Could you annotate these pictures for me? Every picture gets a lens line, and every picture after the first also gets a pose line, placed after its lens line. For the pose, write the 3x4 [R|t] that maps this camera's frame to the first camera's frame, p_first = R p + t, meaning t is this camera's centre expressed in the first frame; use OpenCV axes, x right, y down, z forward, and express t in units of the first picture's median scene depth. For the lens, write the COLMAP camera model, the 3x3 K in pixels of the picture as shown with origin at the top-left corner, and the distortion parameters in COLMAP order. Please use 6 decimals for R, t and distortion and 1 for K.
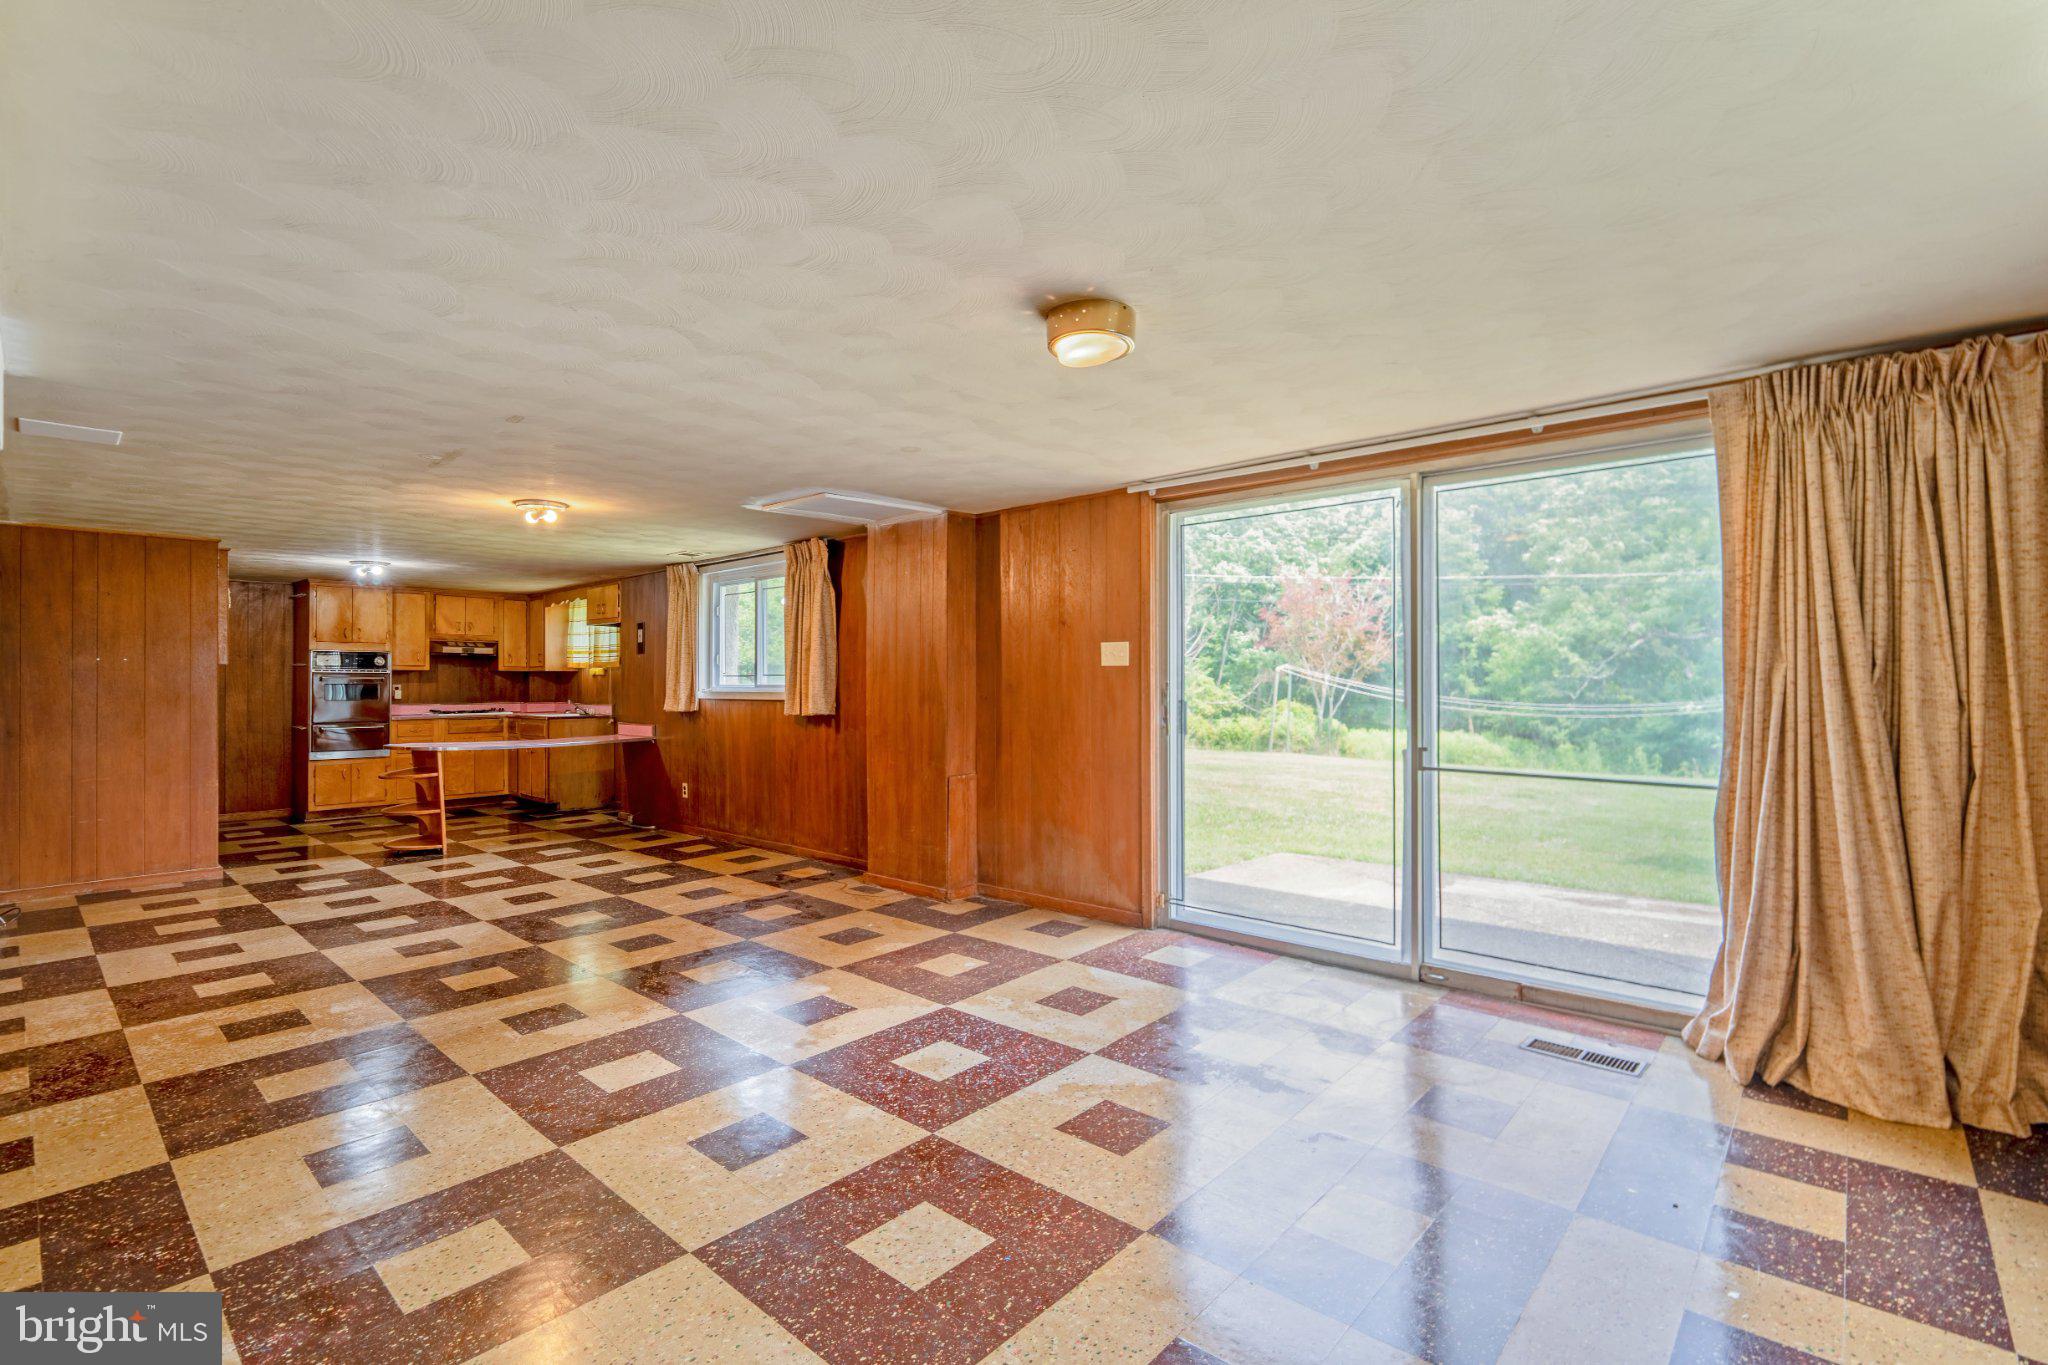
lens RADIAL K [[920.9, 0, 1024.8], [0, 920.9, 677.4], [0, 0, 1]] dist [-0.007858, 0.002353]
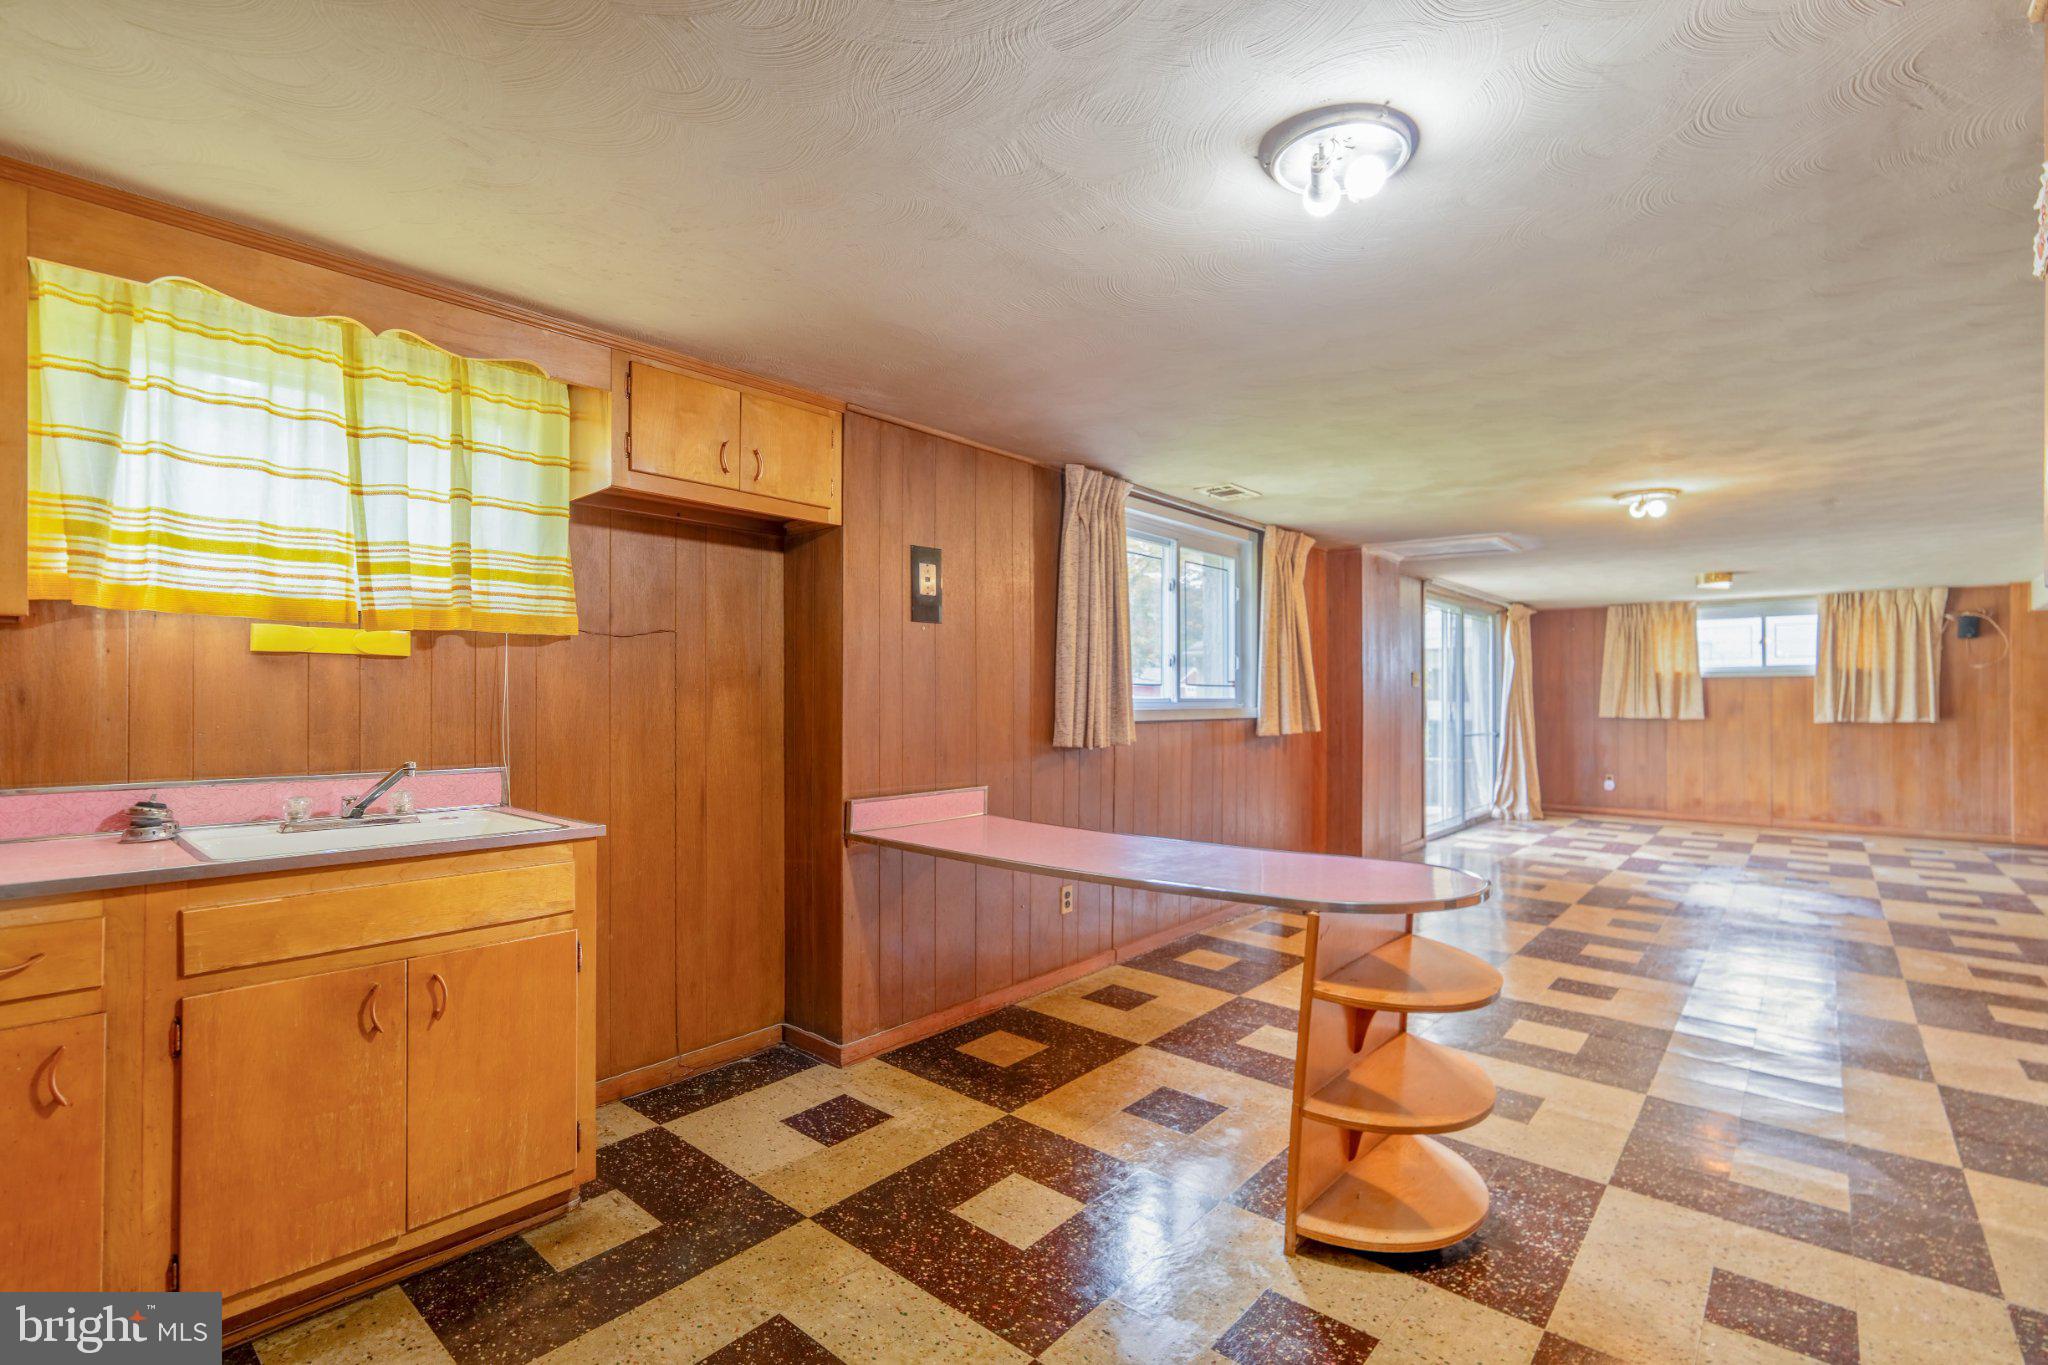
lens RADIAL K [[920.9, 0, 1038.1], [0, 920.9, 696.2], [0, 0, 1]] dist [-0.007858, 0.002353]
pose [[-0.026628, 0.005810, 0.999629, -1.196623], [-0.006880, 0.999958, -0.005995, 0.013526], [-0.999622, -0.007037, -0.026587, 1.381466]]
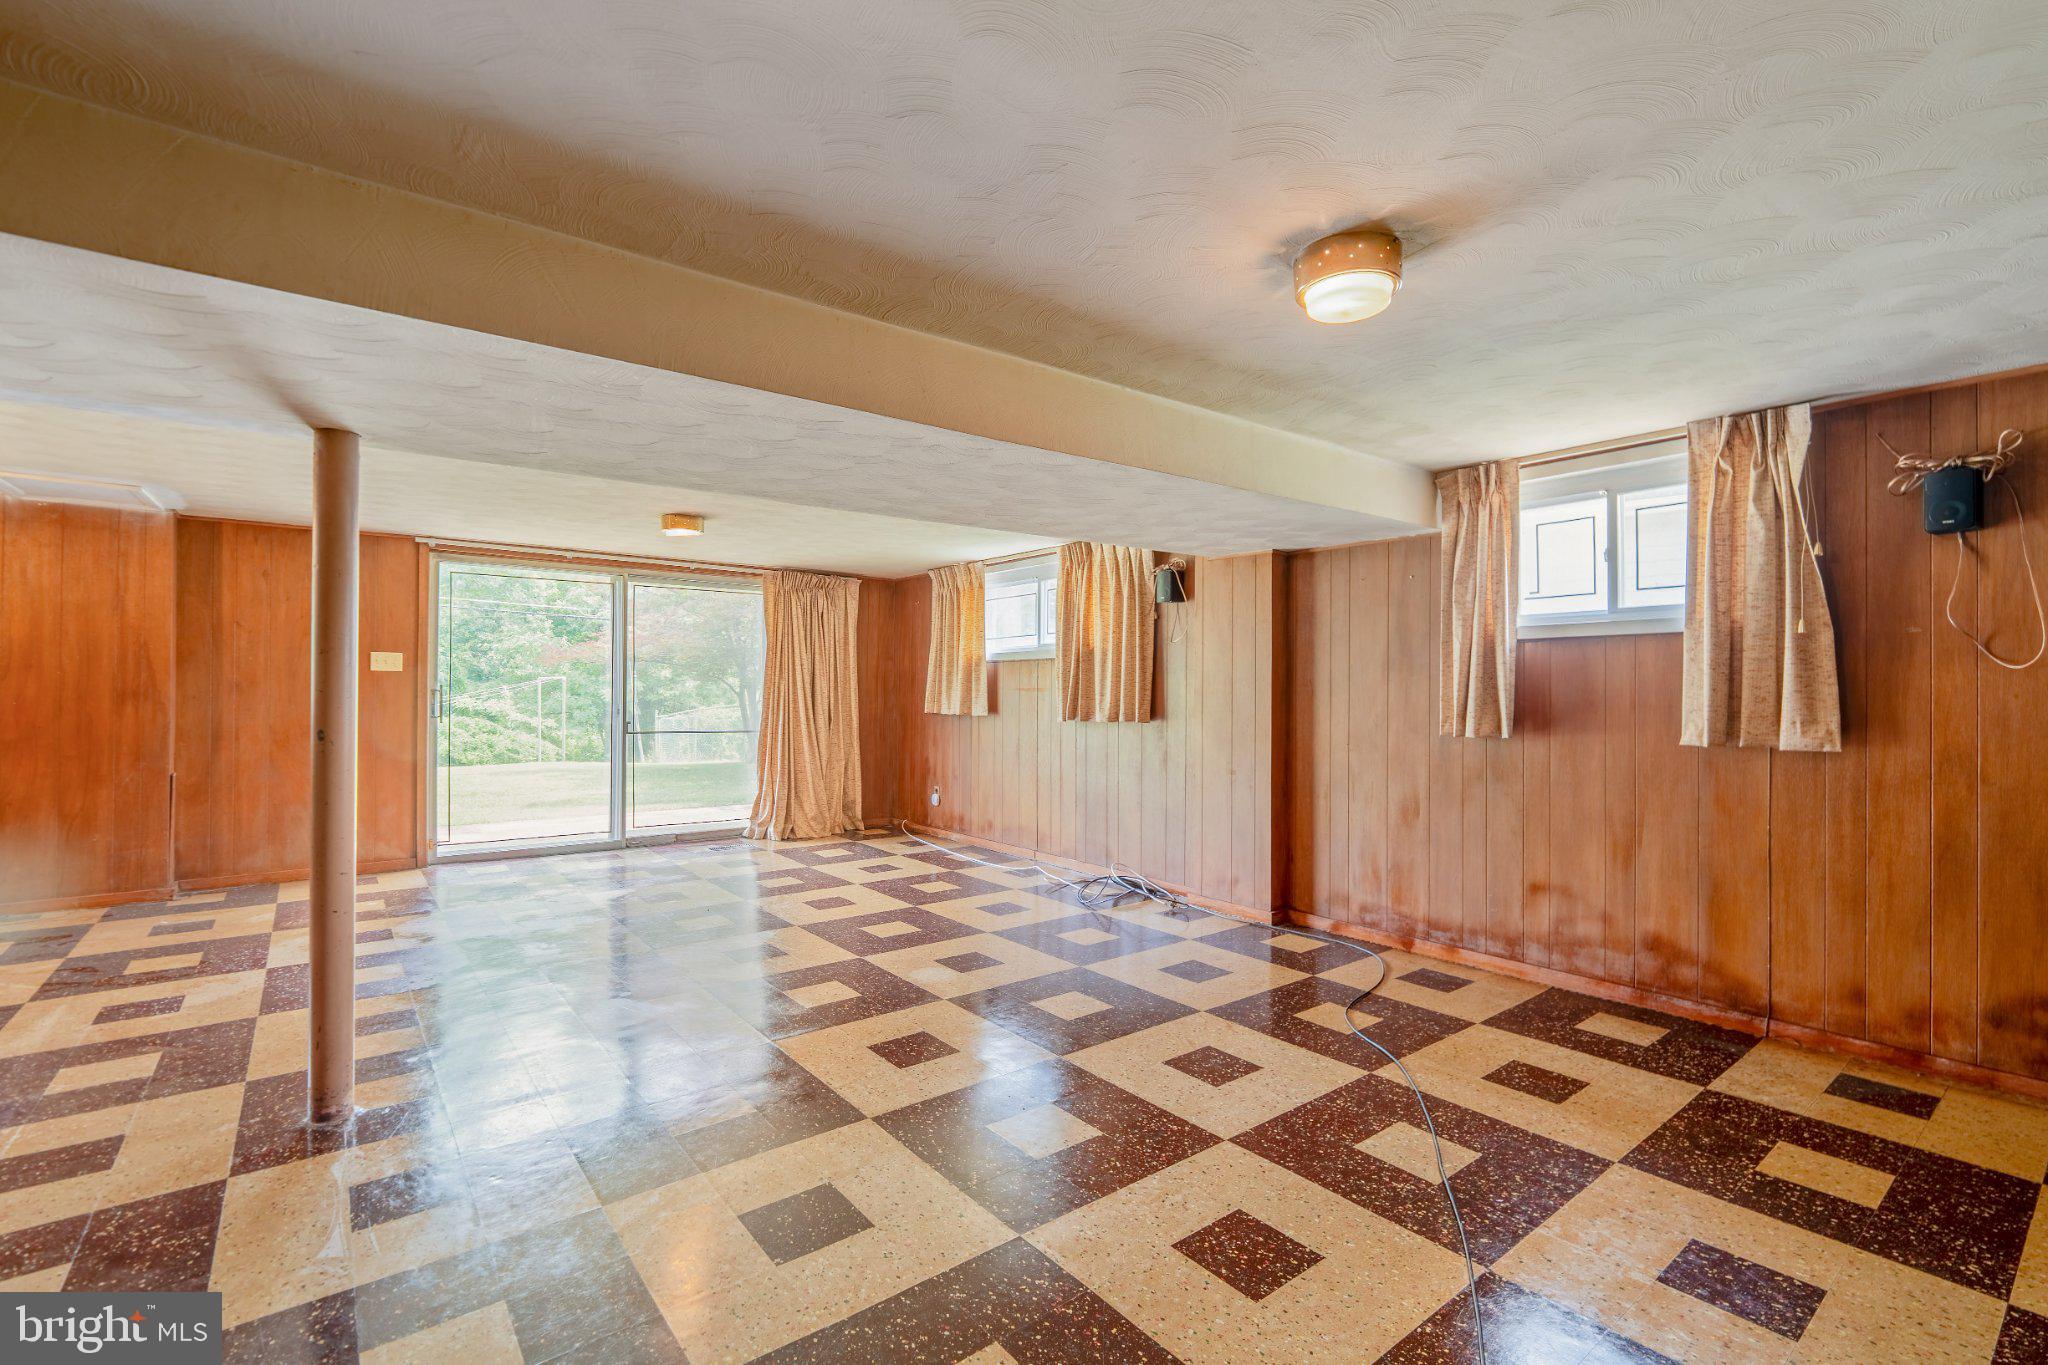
lens RADIAL K [[920.9, 0, 1045.3], [0, 920.9, 692.9], [0, 0, 1]] dist [-0.007858, 0.002353]
pose [[0.174721, 0.004394, 0.984608, -0.814467], [-0.013363, 0.999909, -0.002091, 0.006572], [-0.984527, -0.012792, 0.174763, -0.101155]]
